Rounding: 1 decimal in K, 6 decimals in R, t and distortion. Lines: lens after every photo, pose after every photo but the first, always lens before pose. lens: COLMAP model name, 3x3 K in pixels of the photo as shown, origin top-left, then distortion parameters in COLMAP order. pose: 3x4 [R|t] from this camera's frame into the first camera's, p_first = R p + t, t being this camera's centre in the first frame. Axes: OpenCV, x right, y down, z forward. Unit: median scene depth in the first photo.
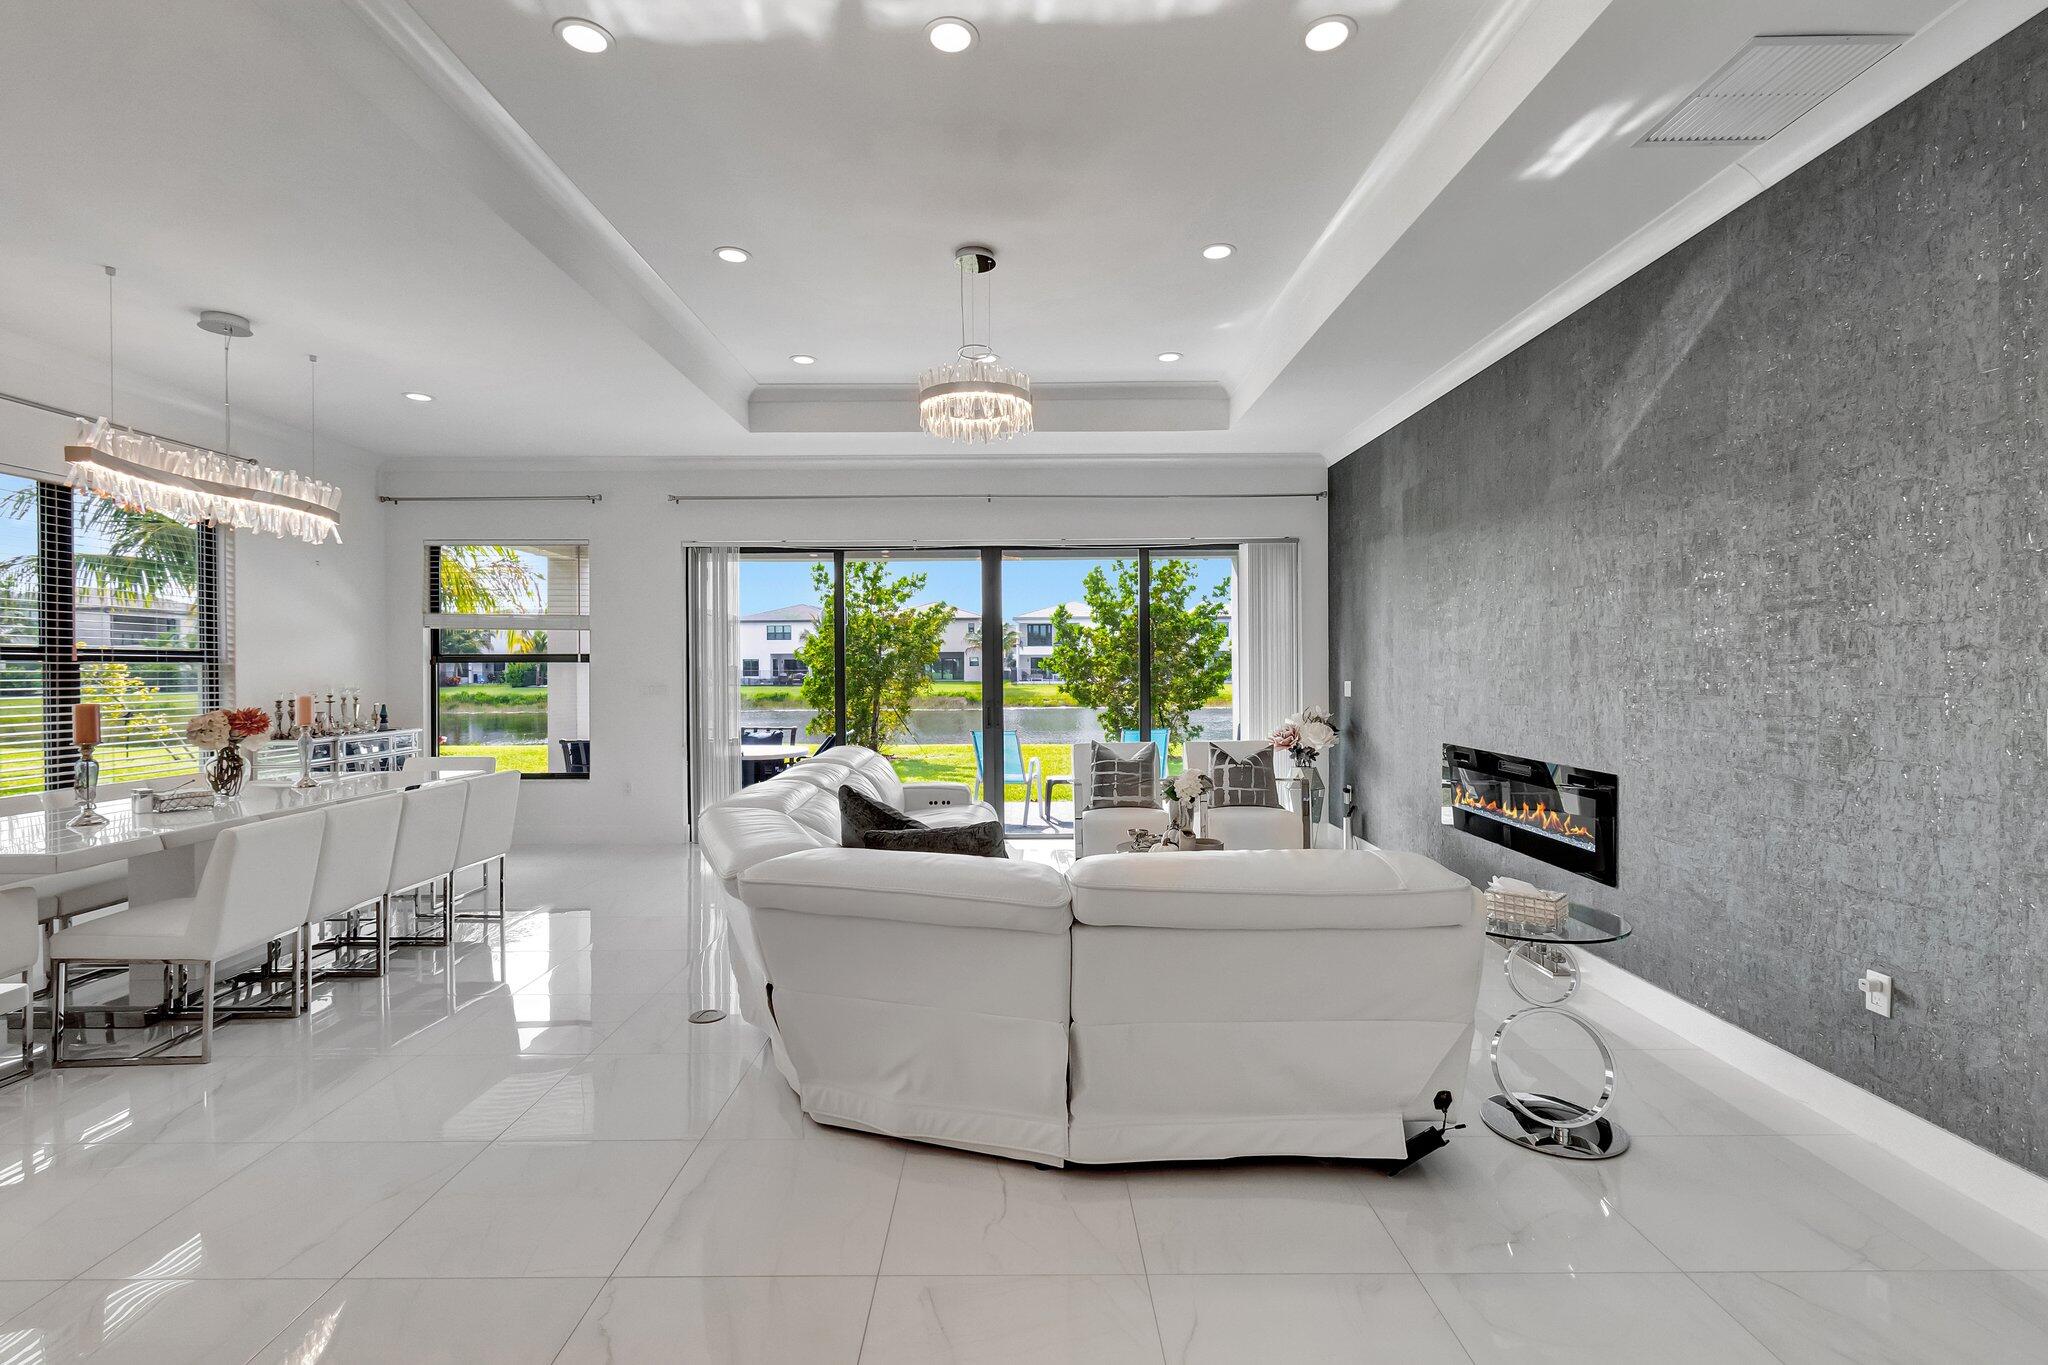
lens RADIAL K [[930.8, 0, 1020.2], [0, 930.8, 673.7], [0, 0, 1]] dist [0.003296, -0.001186]
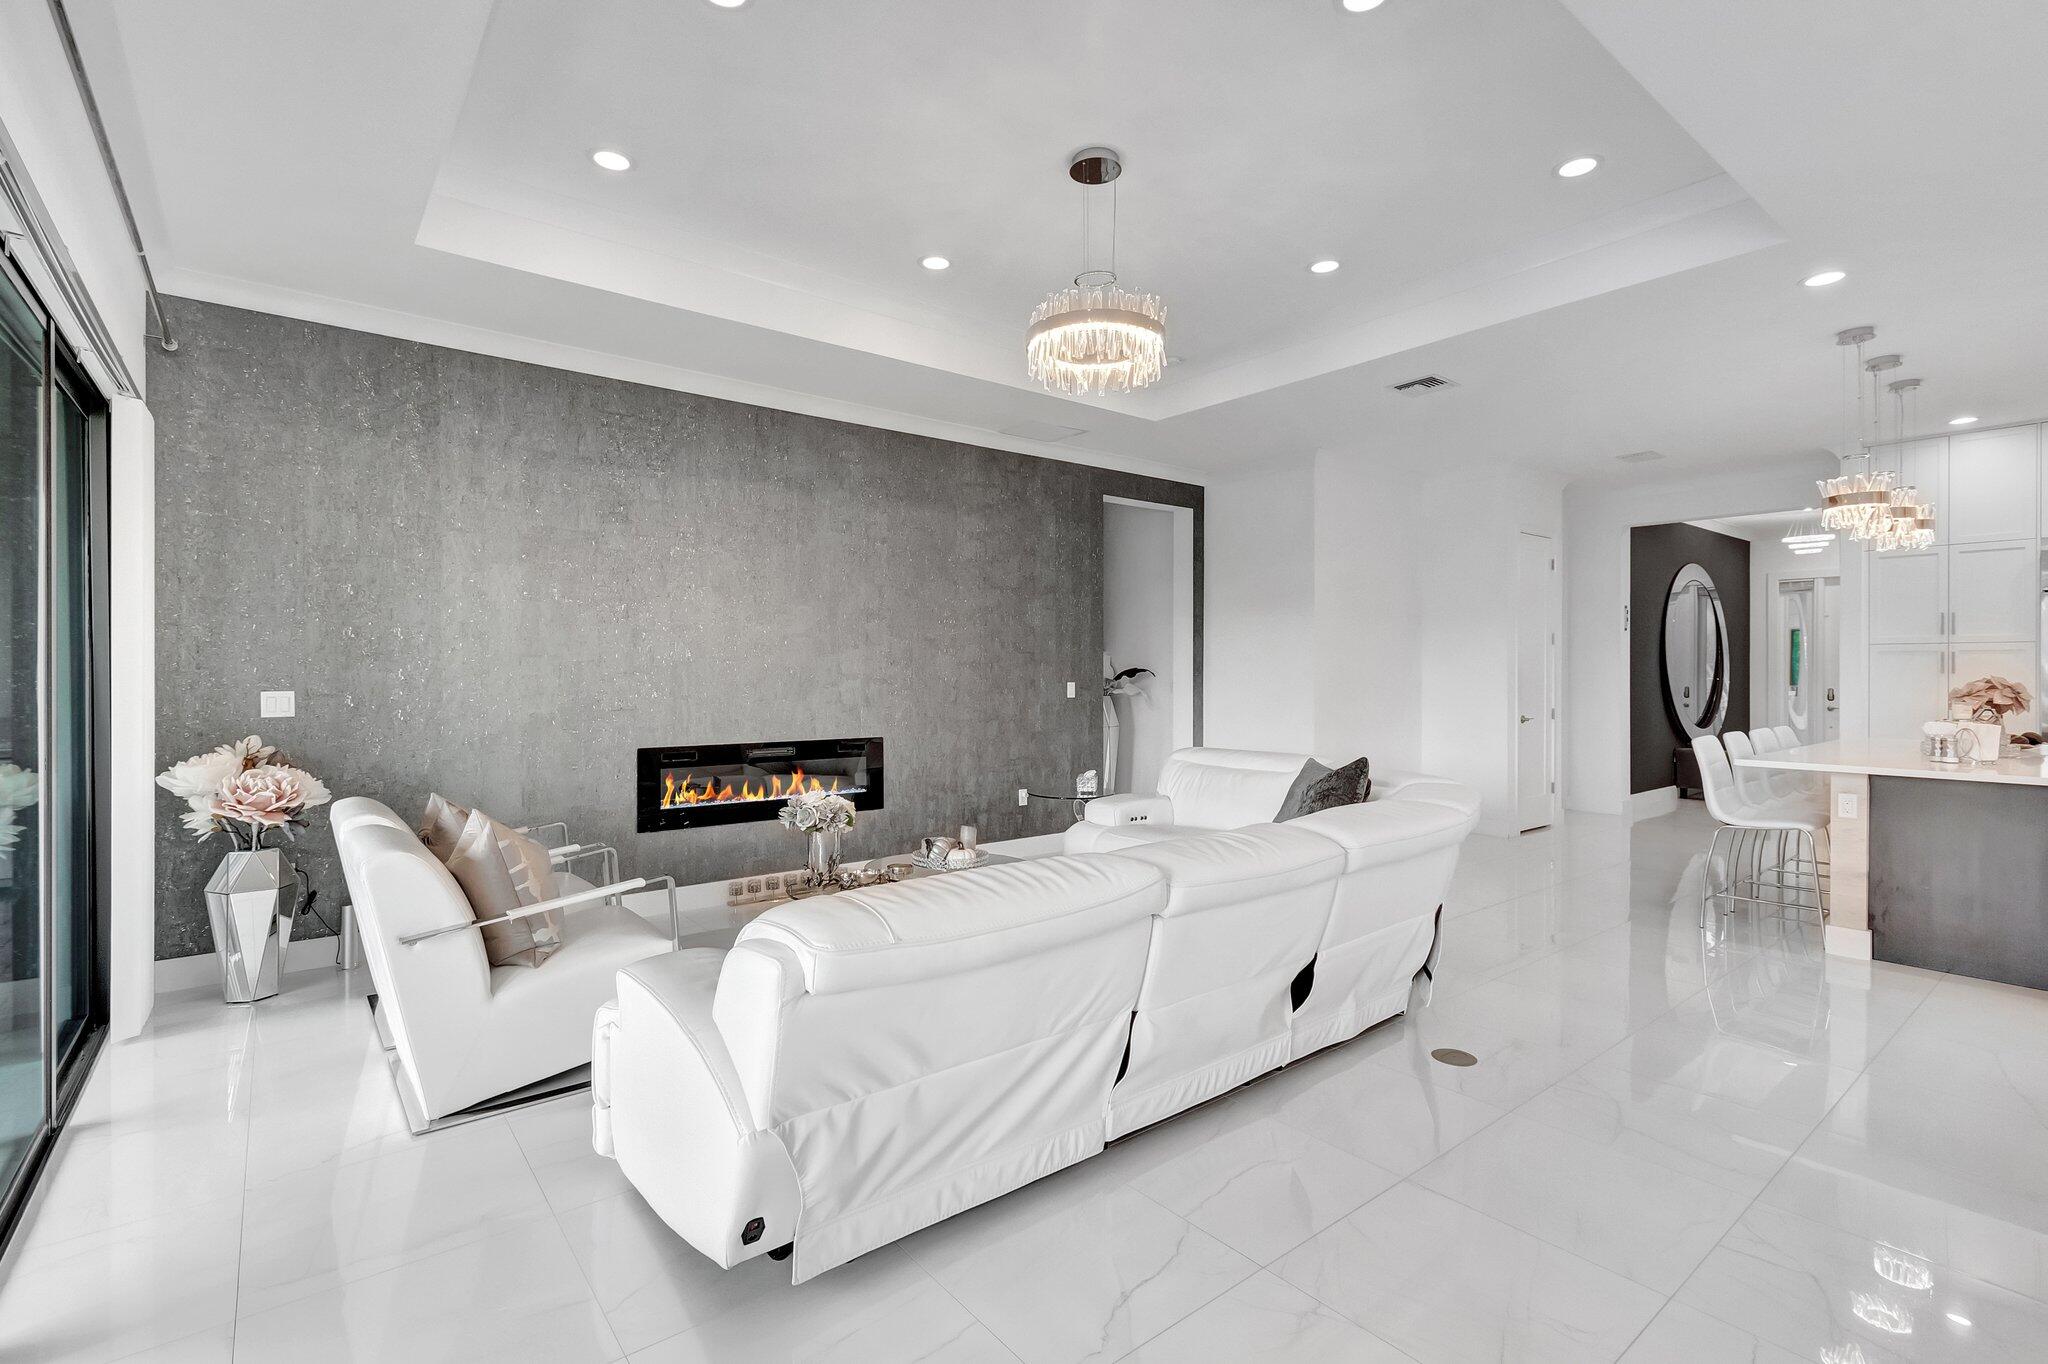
lens RADIAL K [[930.8, 0, 1013.0], [0, 930.8, 666.1], [0, 0, 1]] dist [0.003296, -0.001186]
pose [[-0.603285, 0.009961, 0.797463, -0.464561], [0.007947, 0.999947, -0.006477, 0.000282], [-0.797486, 0.002430, -0.603332, 1.093317]]
